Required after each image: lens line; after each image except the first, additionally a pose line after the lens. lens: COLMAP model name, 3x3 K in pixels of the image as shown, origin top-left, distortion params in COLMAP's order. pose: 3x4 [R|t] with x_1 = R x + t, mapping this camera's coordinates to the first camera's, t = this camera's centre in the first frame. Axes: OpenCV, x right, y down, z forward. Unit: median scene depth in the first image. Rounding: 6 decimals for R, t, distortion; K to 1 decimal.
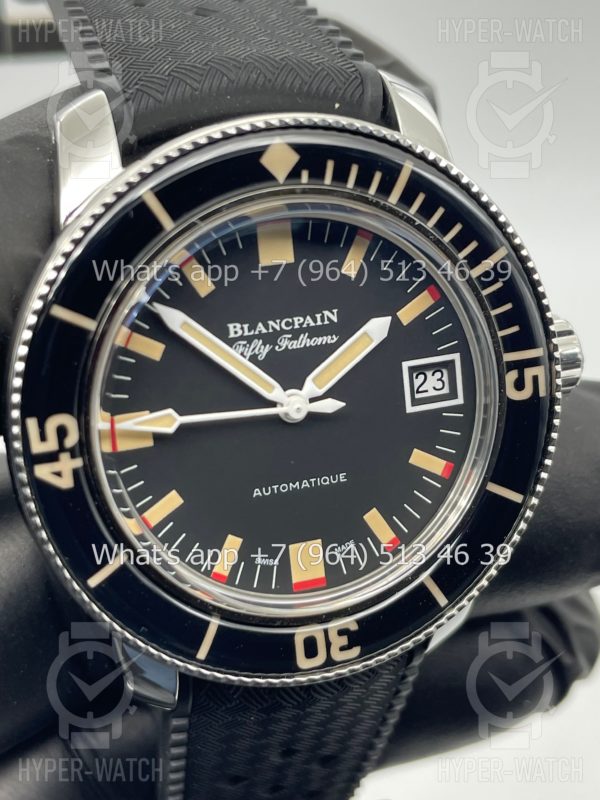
lens RADIAL K [[1234.7, 0, 300.0], [0, 1234.7, 400.0], [0, 0, 1]] dist [0.019889, 0.030598]
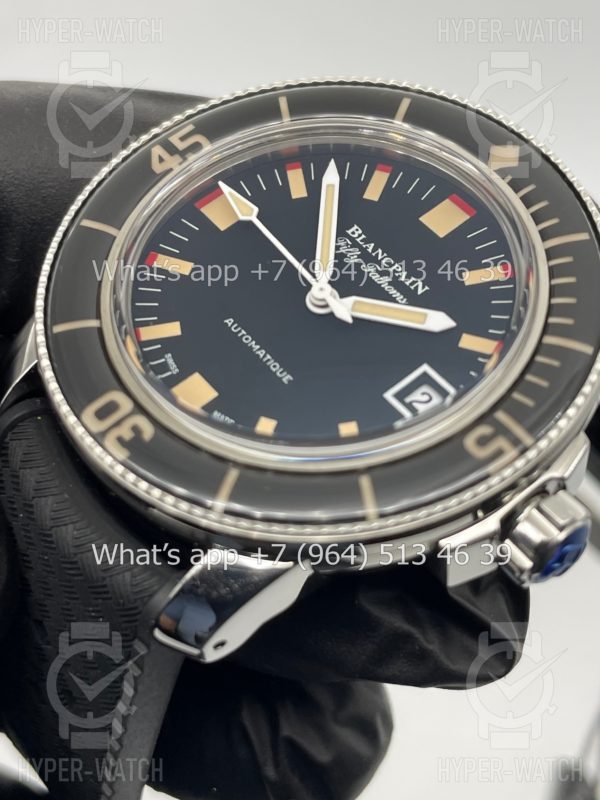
lens RADIAL K [[1243.1, 0, 295.0], [0, 1243.1, 412.7], [0, 0, 1]] dist [0.041316, 0.010000]
pose [[0.492915, 0.487320, -0.720801, 0.748197], [-0.864813, 0.365399, -0.344357, 0.401674], [0.095569, 0.793097, 0.601551, 0.468853]]
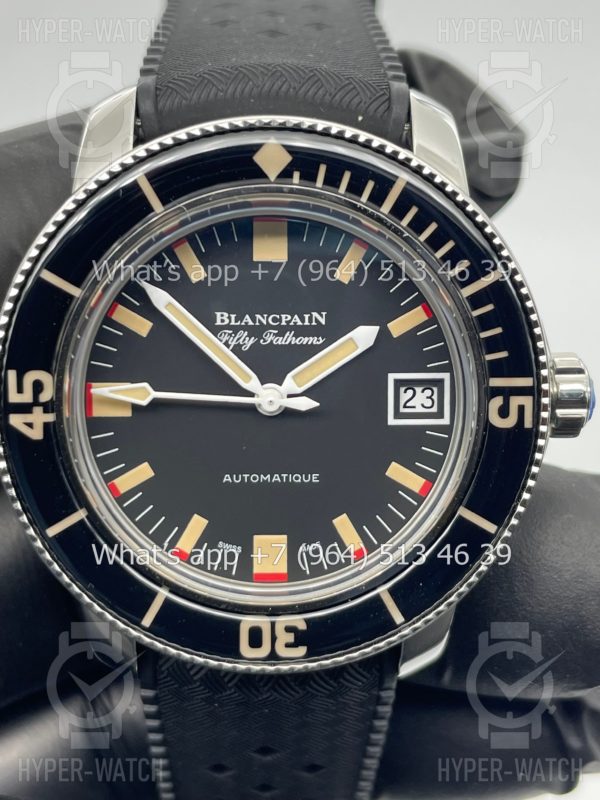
lens RADIAL K [[1234.7, 0, 300.0], [0, 1234.7, 400.0], [0, 0, 1]] dist [0.019889, 0.030598]
pose [[0.958223, 0.132763, -0.253342, 0.279455], [-0.148078, 0.988071, -0.042282, 0.045239], [0.244706, 0.078029, 0.966452, 0.009545]]
